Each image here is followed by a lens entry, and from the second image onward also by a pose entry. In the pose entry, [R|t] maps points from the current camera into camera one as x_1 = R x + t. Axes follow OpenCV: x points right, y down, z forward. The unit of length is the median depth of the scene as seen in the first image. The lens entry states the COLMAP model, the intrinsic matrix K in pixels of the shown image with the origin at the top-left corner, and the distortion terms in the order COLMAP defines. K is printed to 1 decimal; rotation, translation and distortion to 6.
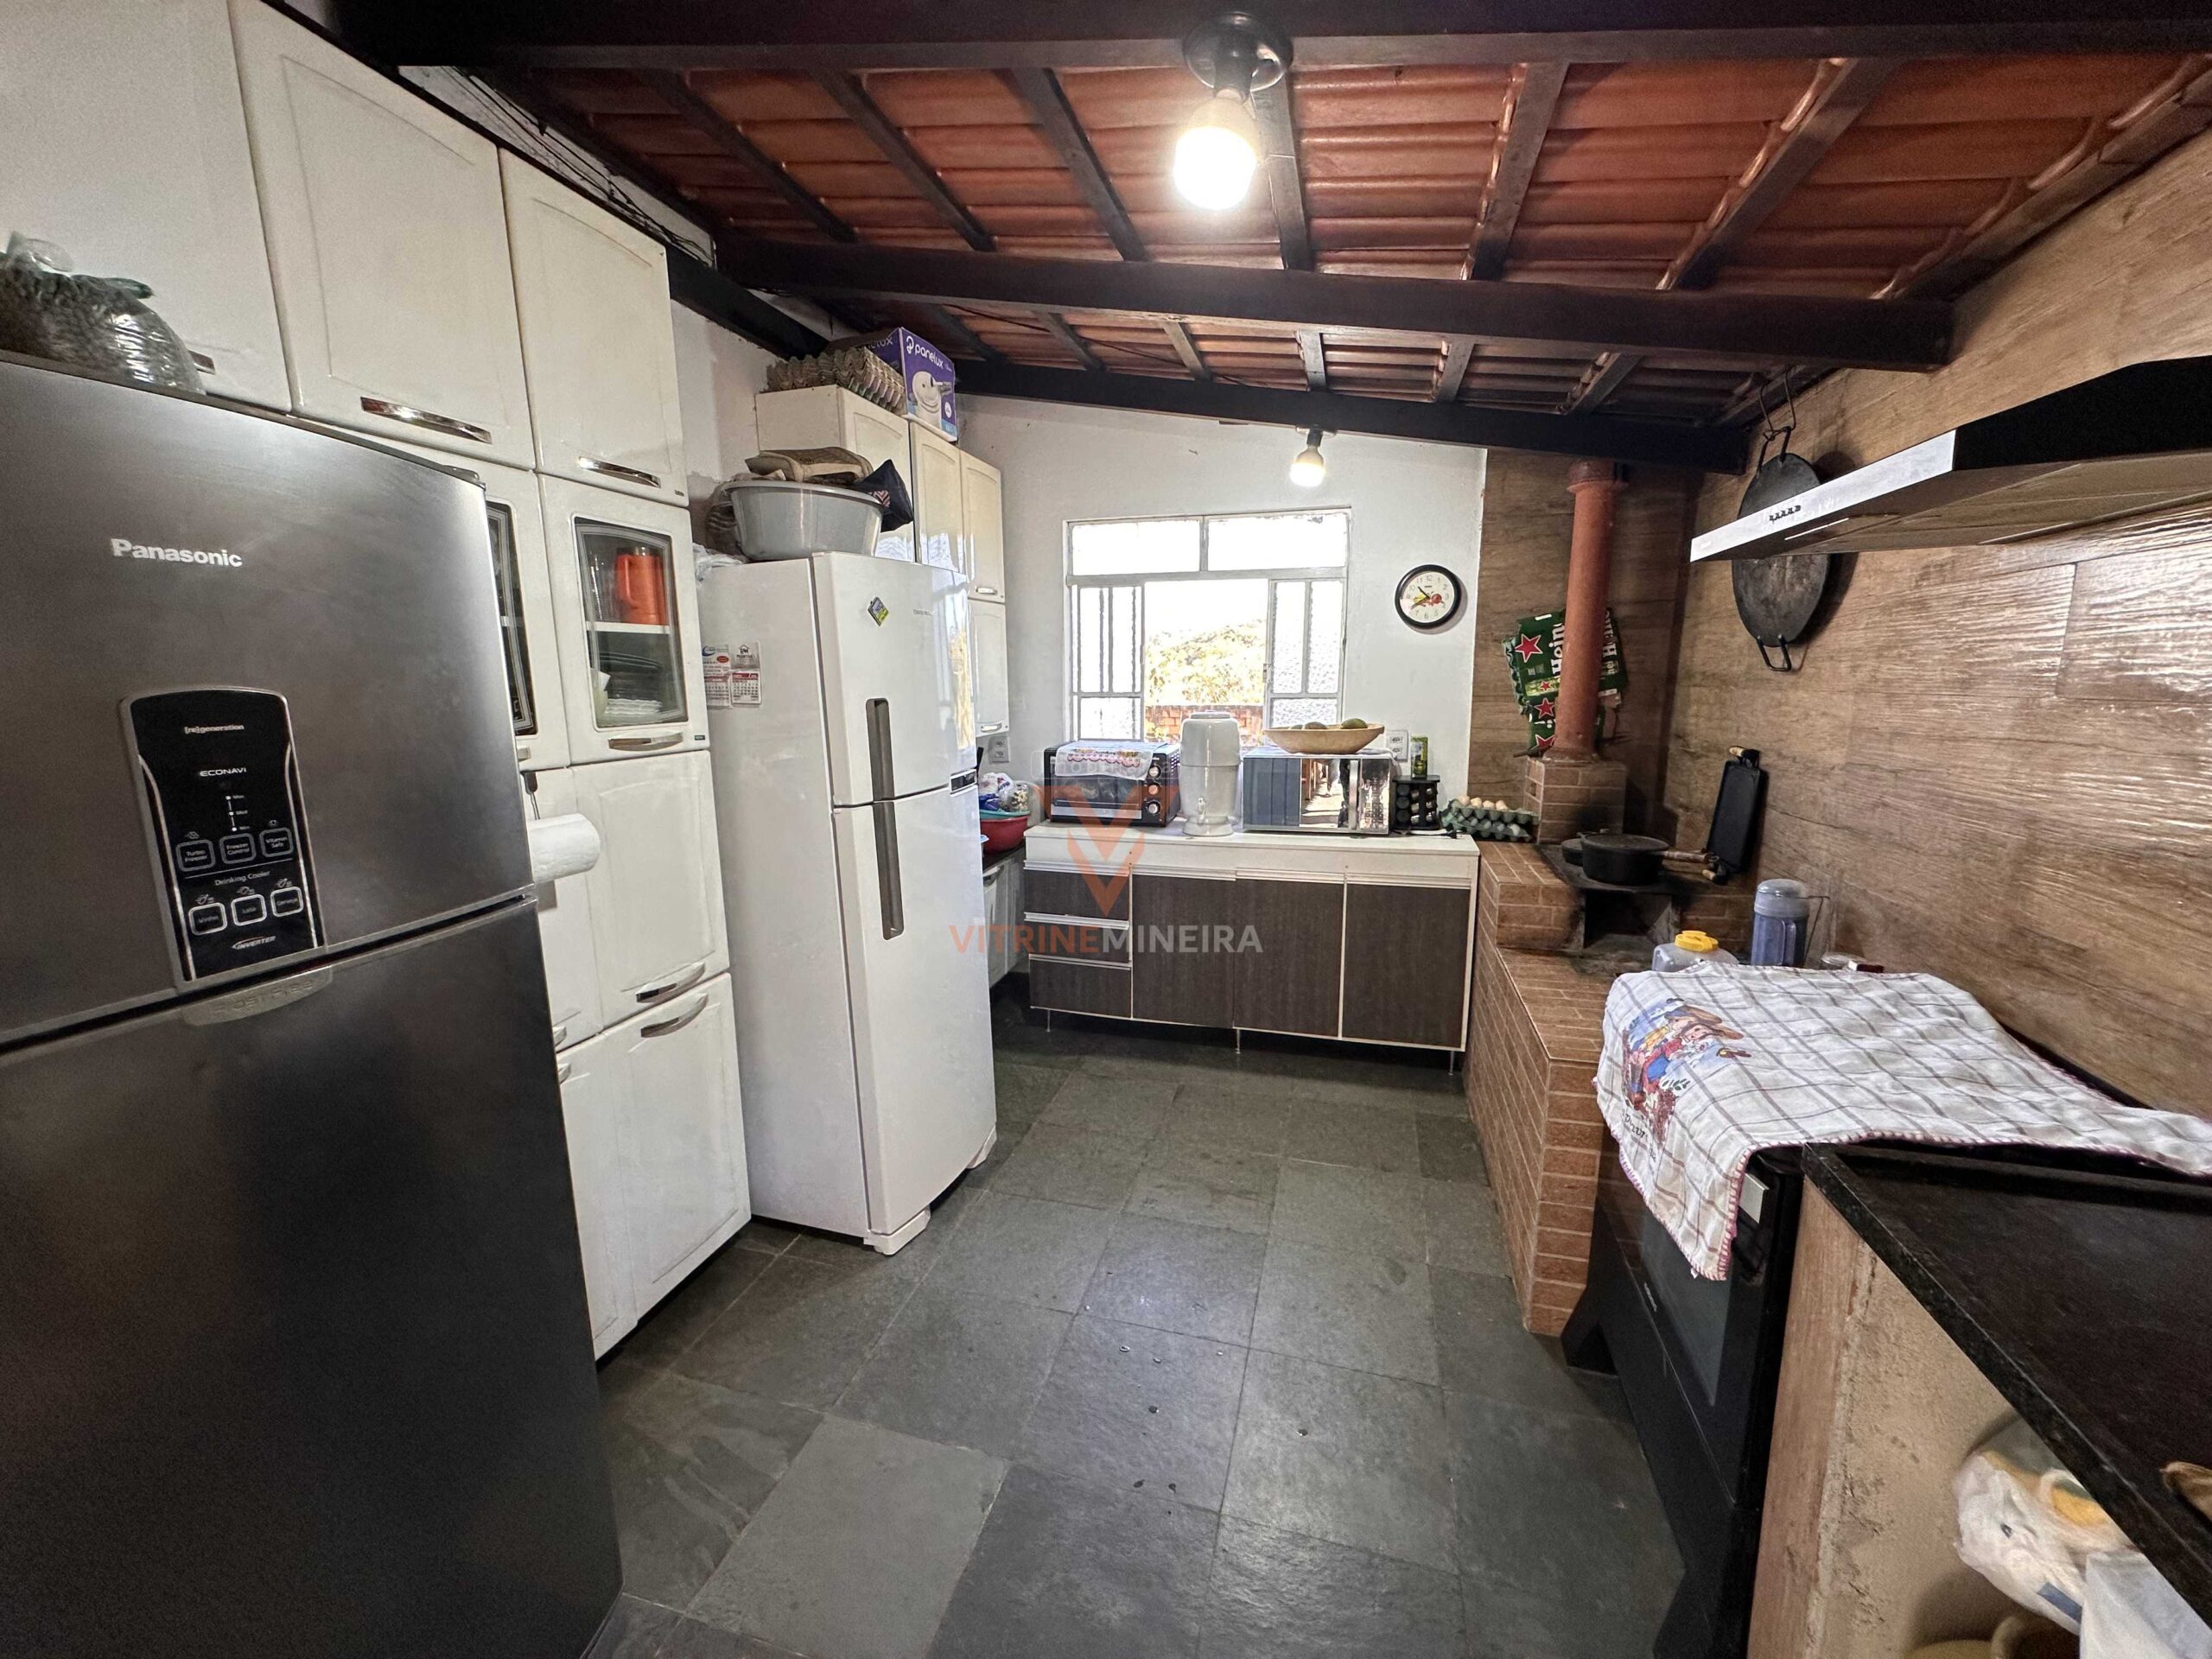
lens RADIAL K [[883.9, 0, 1102.5], [0, 883.9, 824.5], [0, 0, 1]] dist [-0.007270, 0.001257]
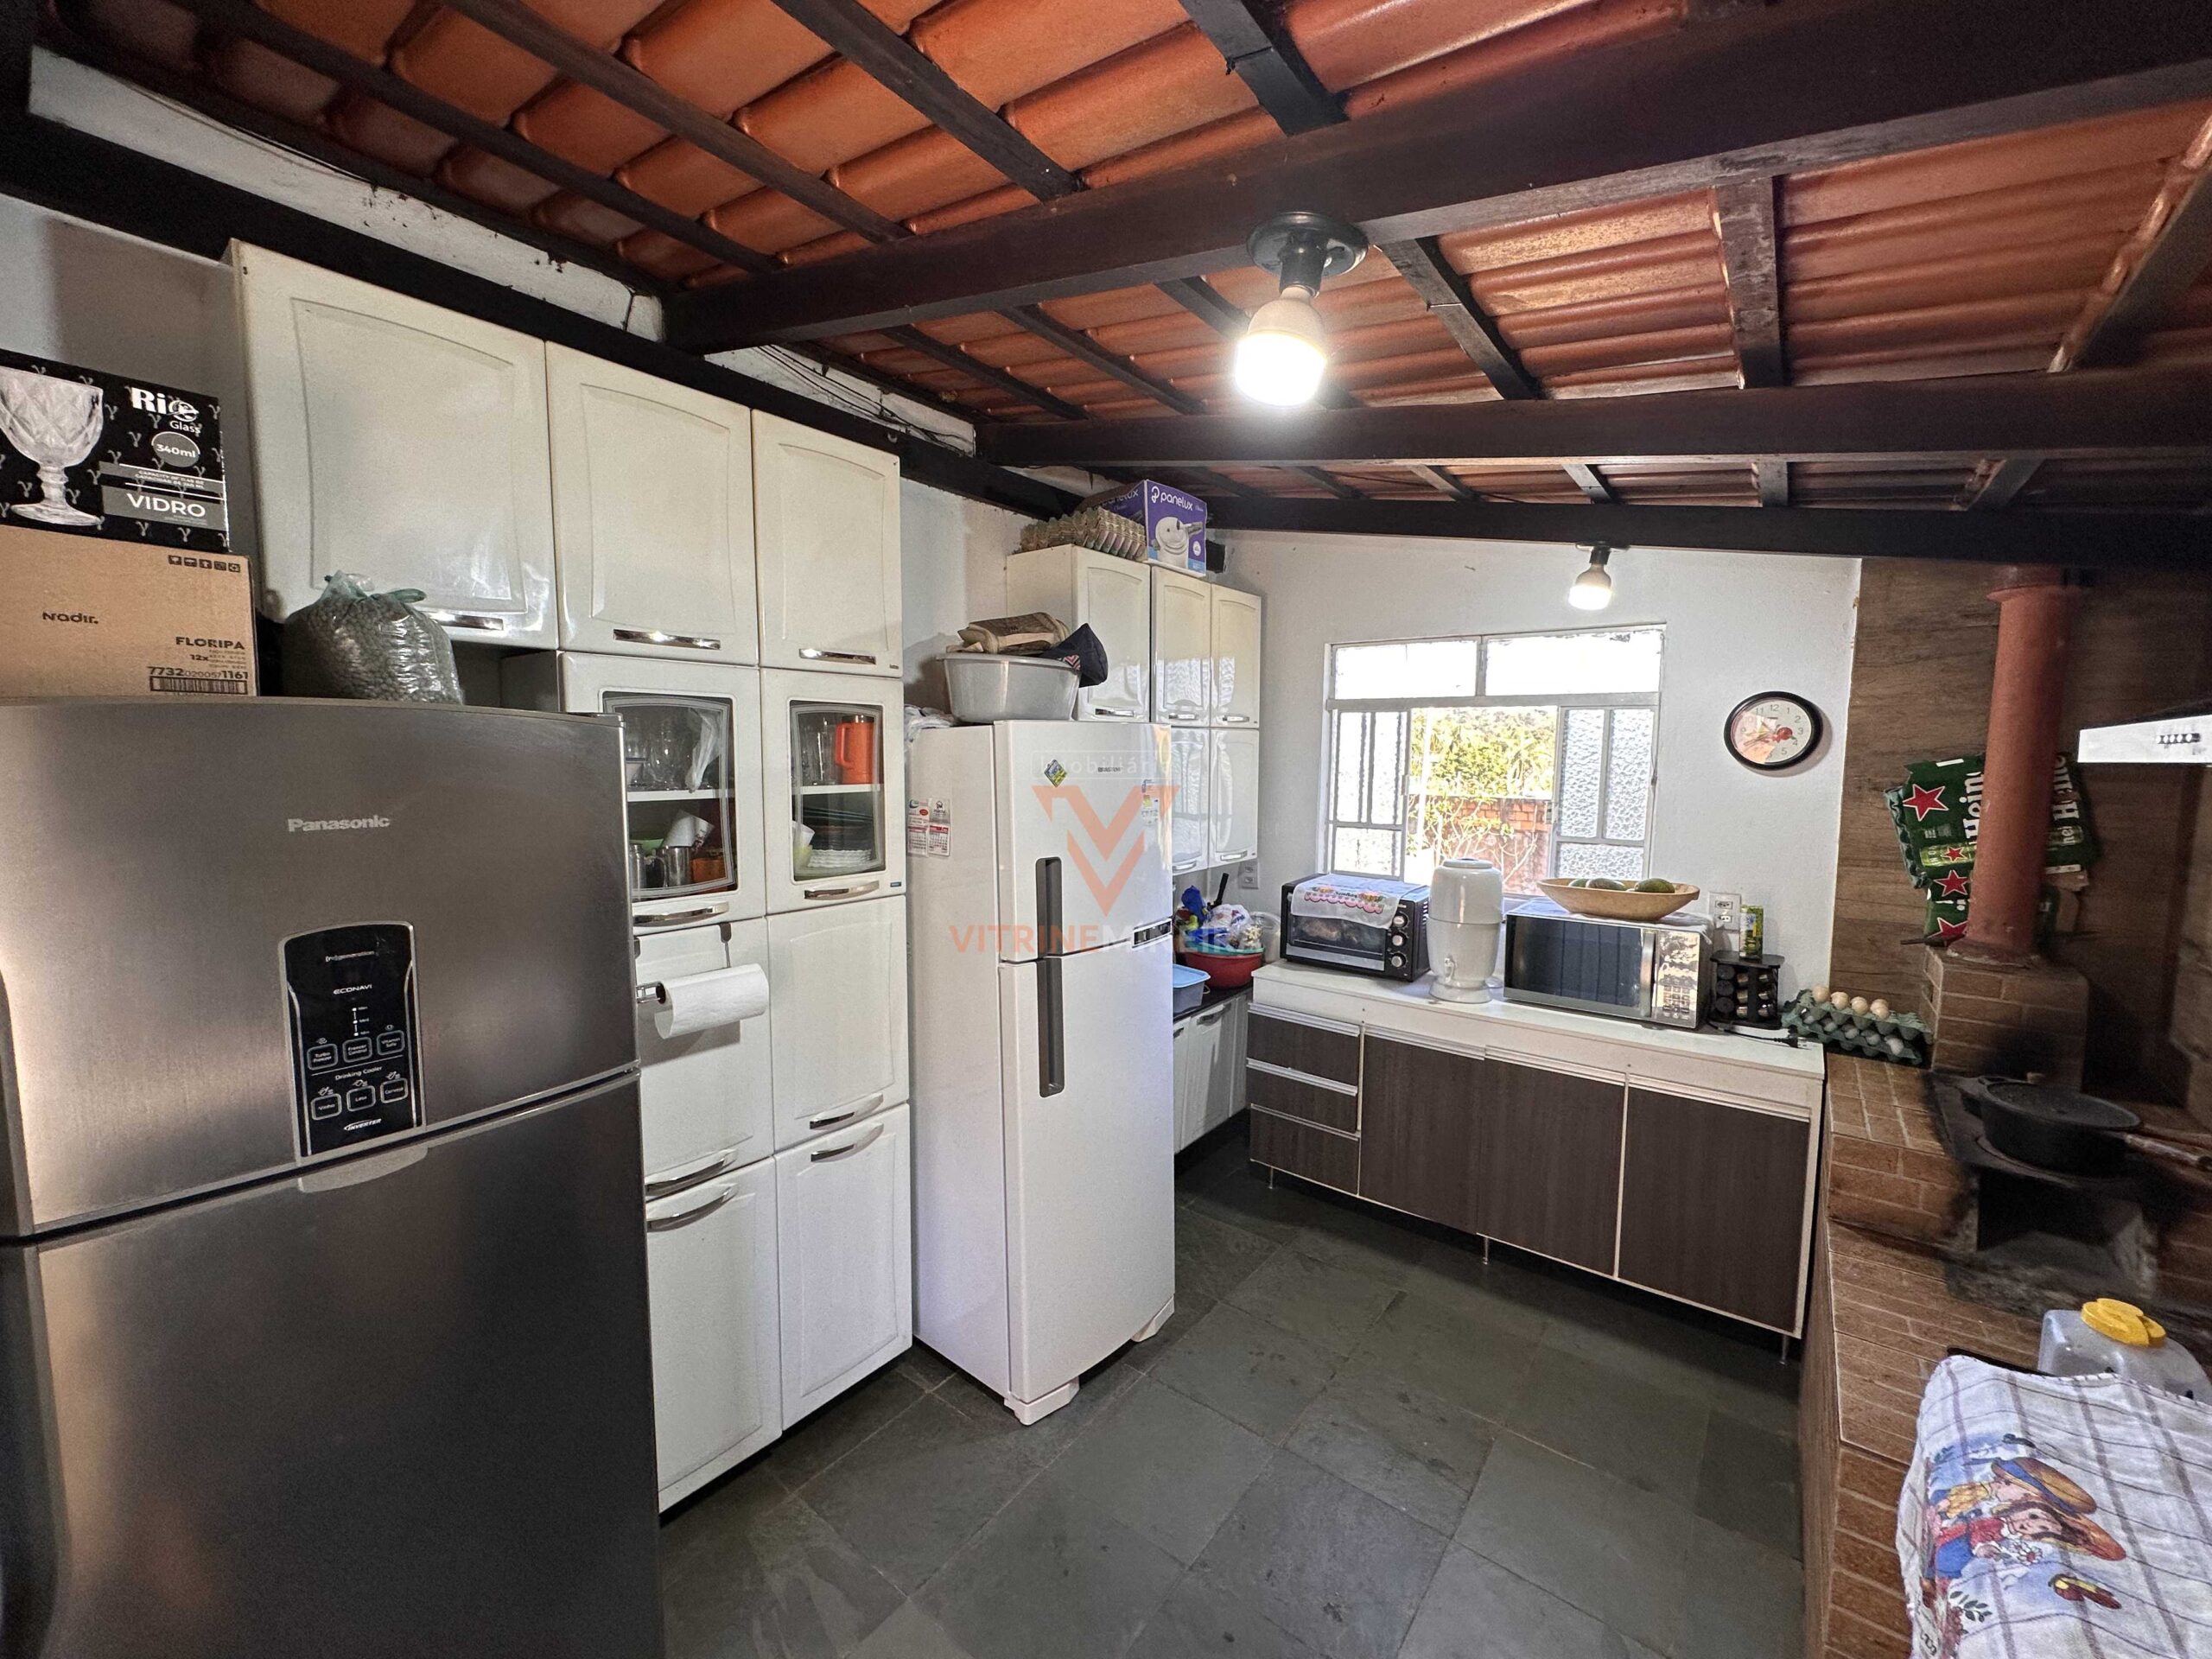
lens RADIAL K [[883.9, 0, 1102.5], [0, 883.9, 824.5], [0, 0, 1]] dist [-0.007270, 0.001257]
pose [[0.926190, 0.048116, -0.373975, 0.126083], [-0.079804, 0.994370, -0.069706, -0.080379], [0.368516, 0.094406, 0.924815, 0.055973]]
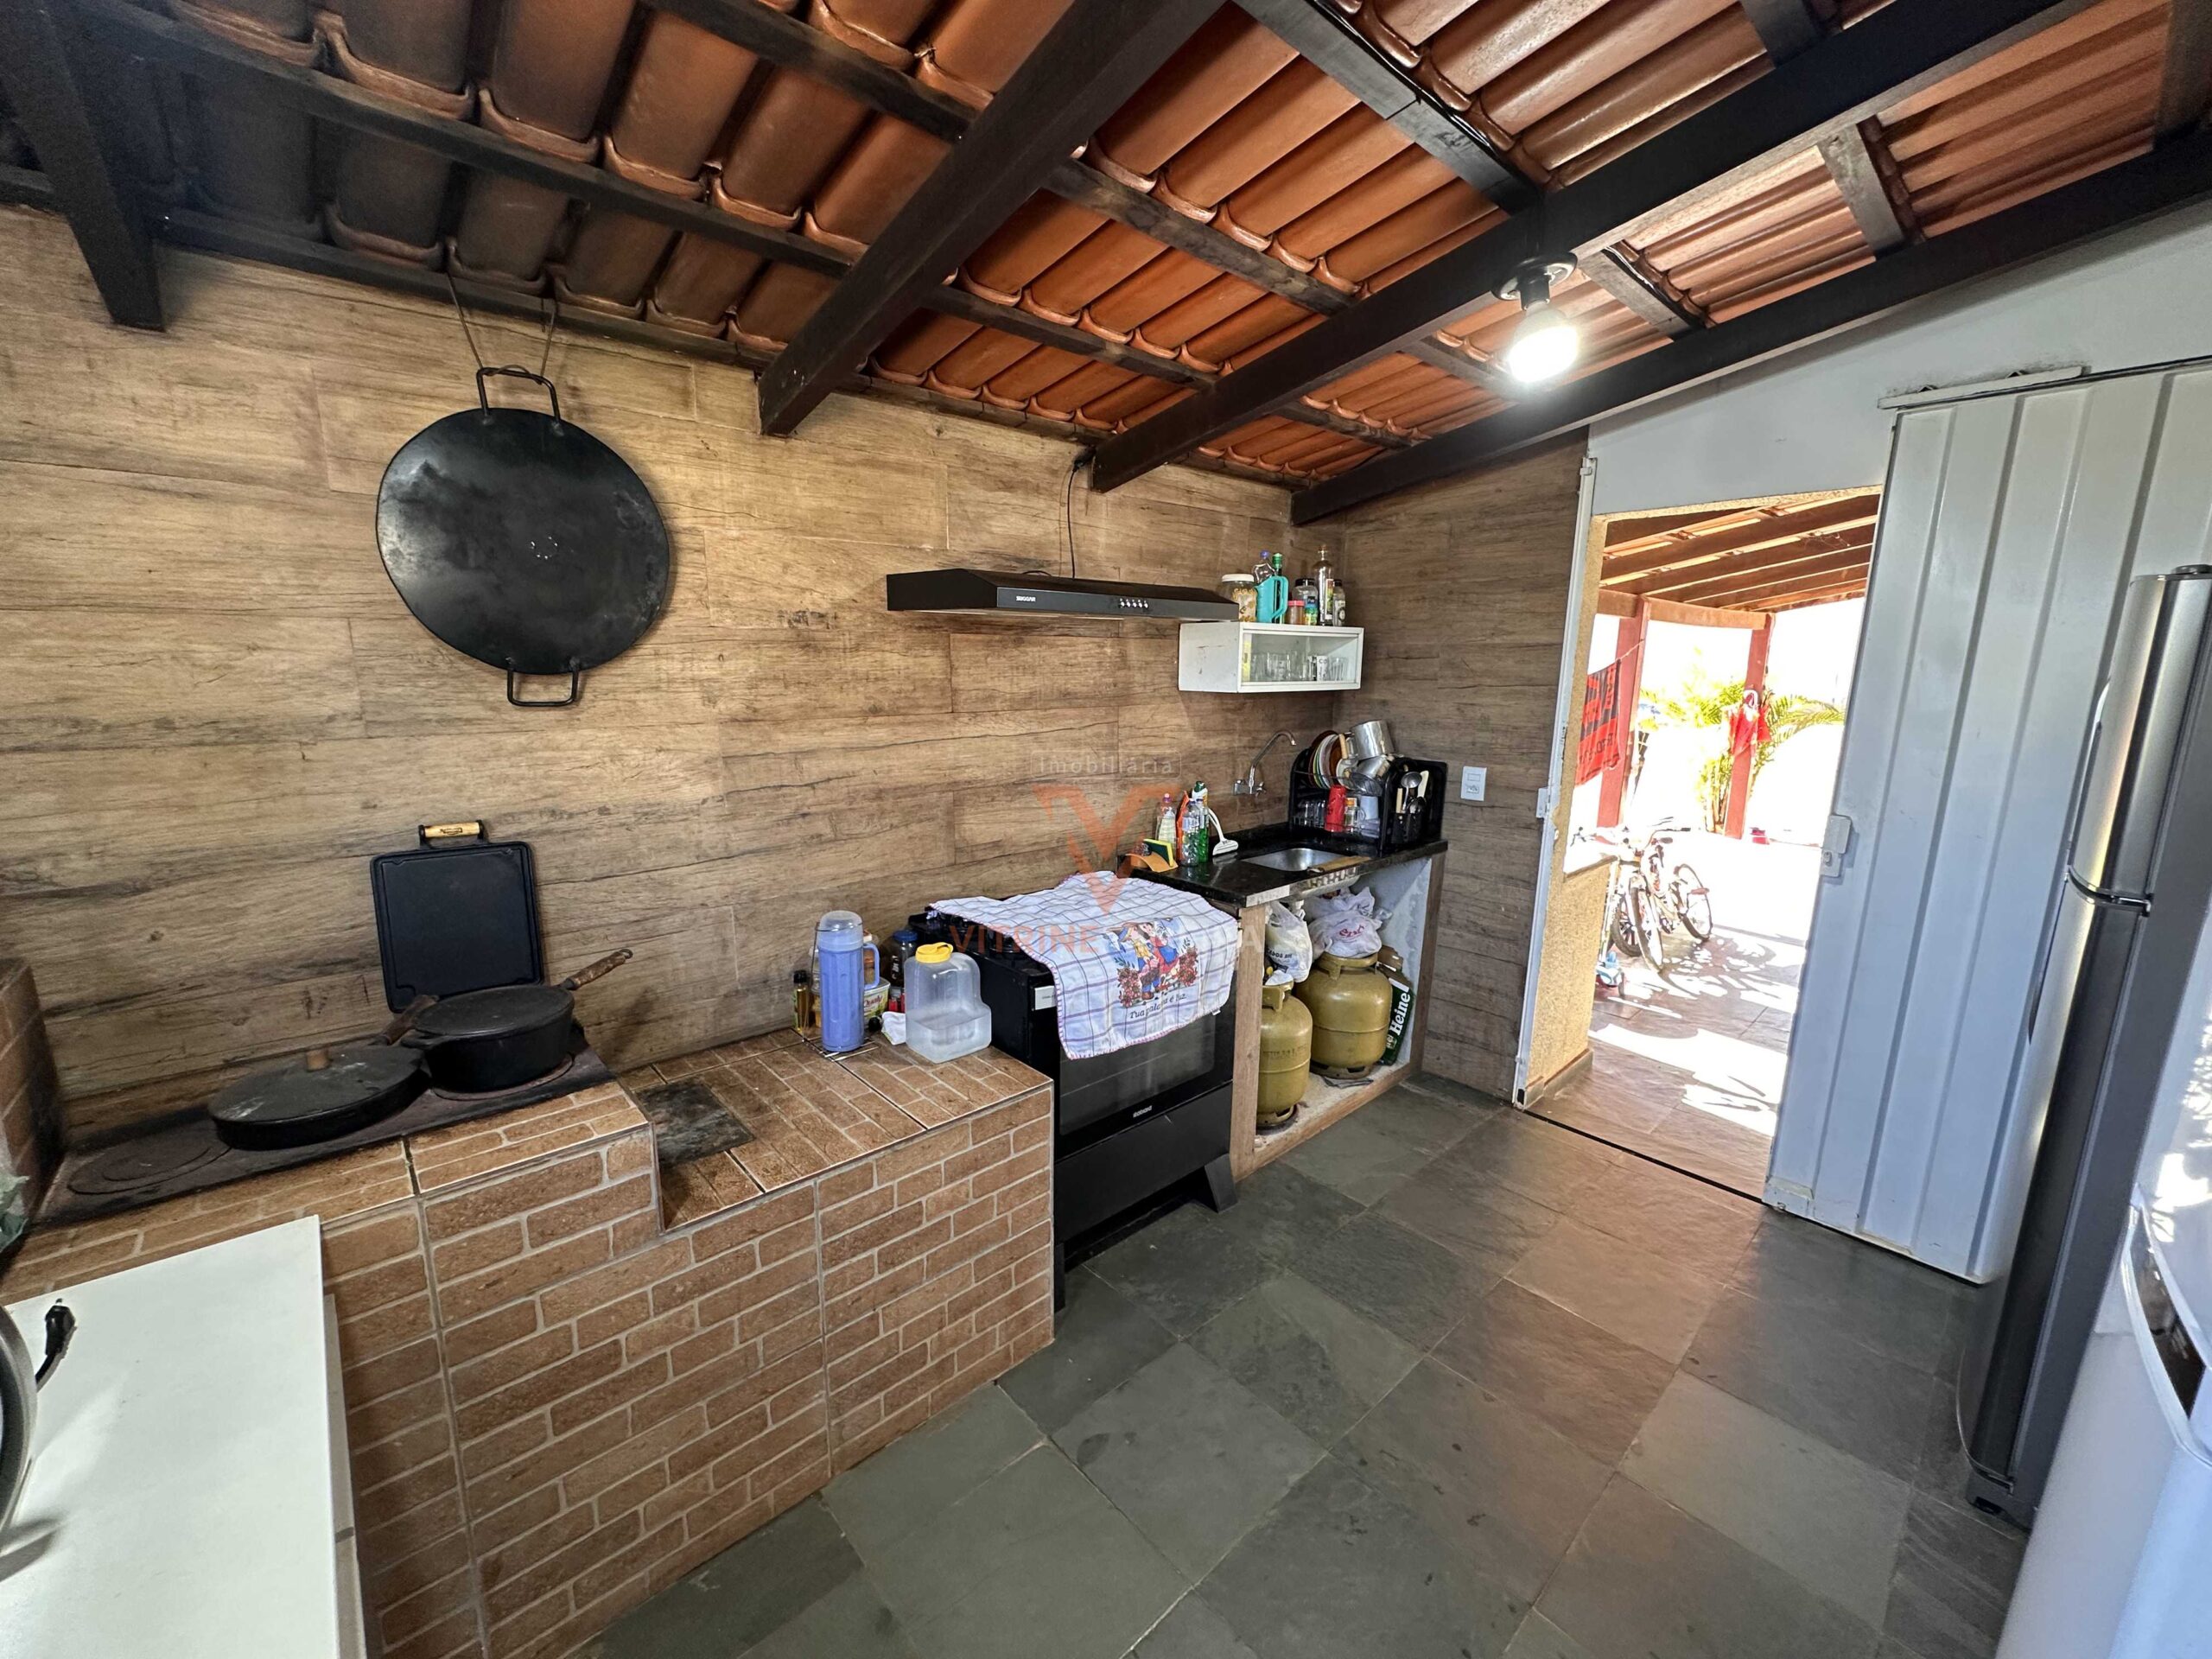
lens RADIAL K [[883.9, 0, 1102.5], [0, 883.9, 824.5], [0, 0, 1]] dist [-0.007270, 0.001257]
pose [[-0.842167, -0.105026, 0.528889, -0.036627], [0.082950, 0.943939, 0.319529, -0.218847], [-0.532798, 0.312968, -0.786243, 1.061266]]
